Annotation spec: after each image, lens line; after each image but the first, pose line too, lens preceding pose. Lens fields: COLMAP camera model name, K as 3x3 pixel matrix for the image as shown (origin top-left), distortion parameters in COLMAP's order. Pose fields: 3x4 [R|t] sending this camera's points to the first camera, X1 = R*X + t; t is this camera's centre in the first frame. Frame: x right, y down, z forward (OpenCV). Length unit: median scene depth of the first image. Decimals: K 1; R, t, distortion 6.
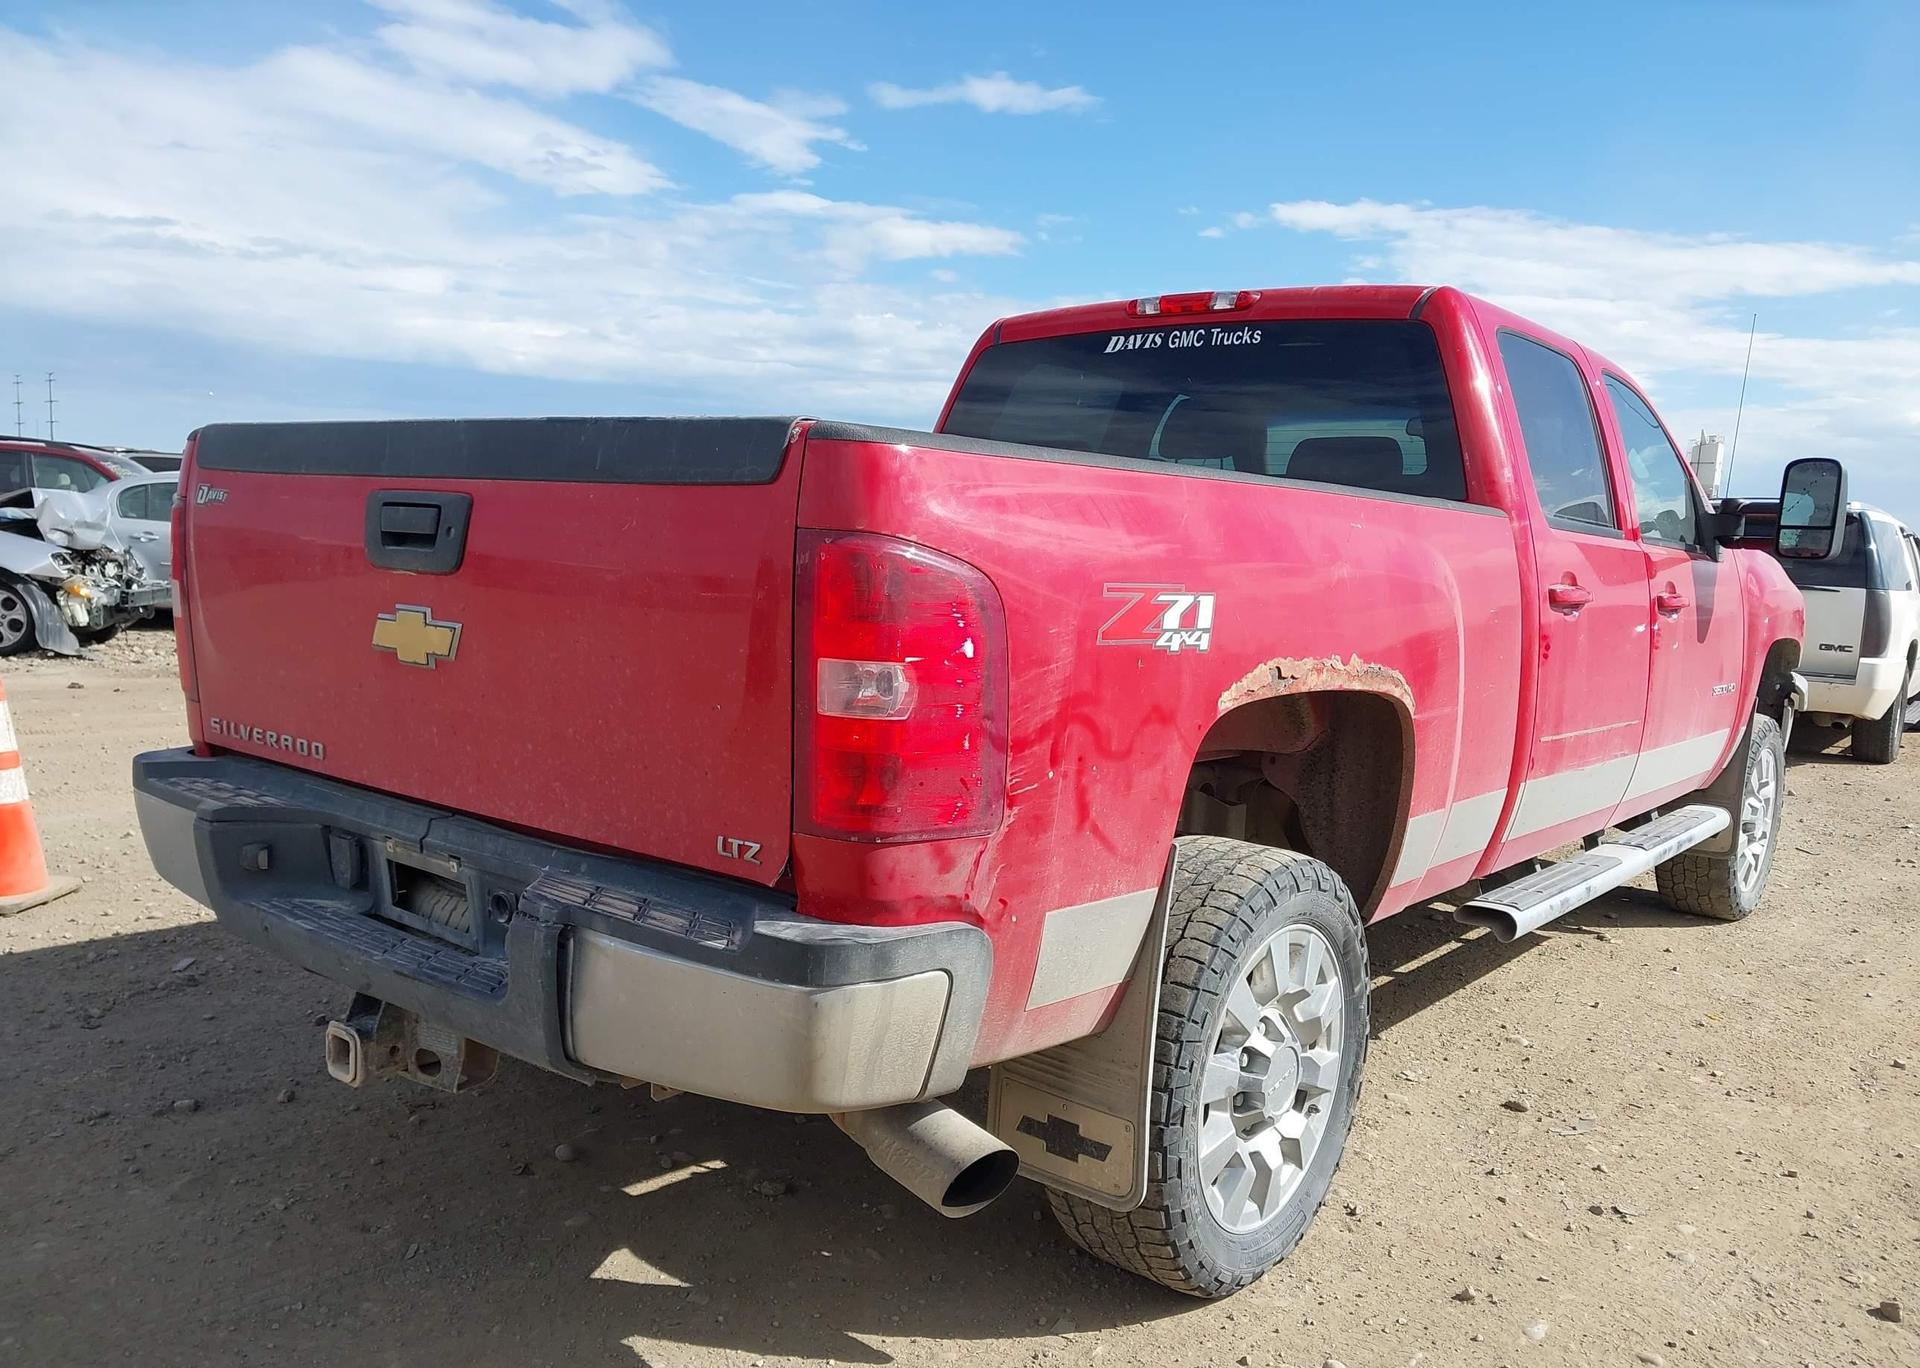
lens RADIAL K [[1531.5, 0, 958.1], [0, 1531.5, 728.7], [0, 0, 1]] dist [0.041614, -0.048395]
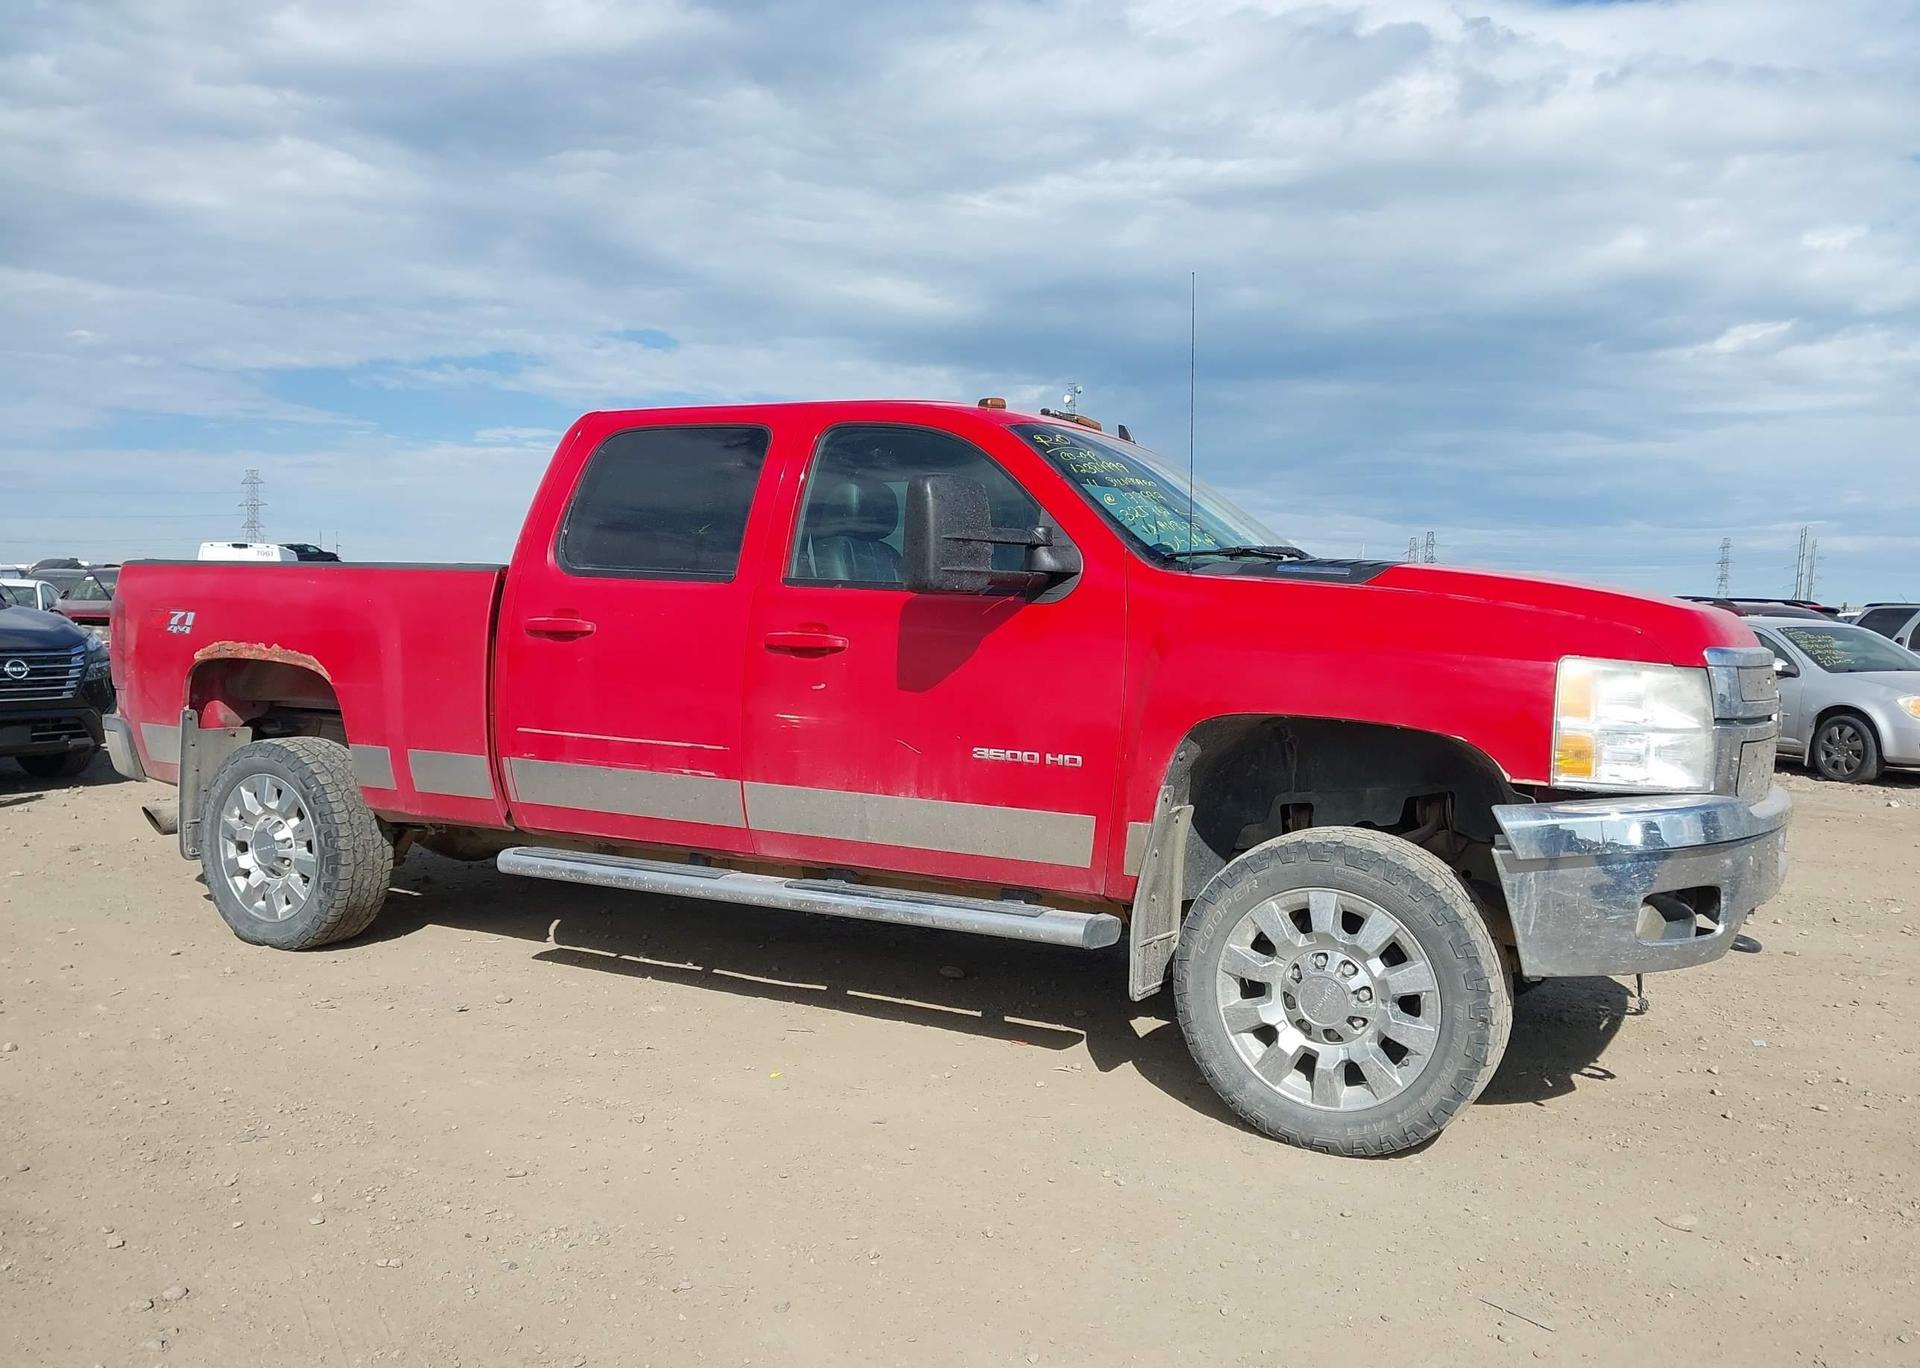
lens RADIAL K [[1531.5, 0, 958.1], [0, 1531.5, 728.7], [0, 0, 1]] dist [0.041614, -0.048395]
pose [[0.172557, 0.024992, -0.984682, 1.980463], [-0.143172, 0.989698, 0.000029, -0.054171], [0.974539, 0.140974, 0.174358, 1.253731]]
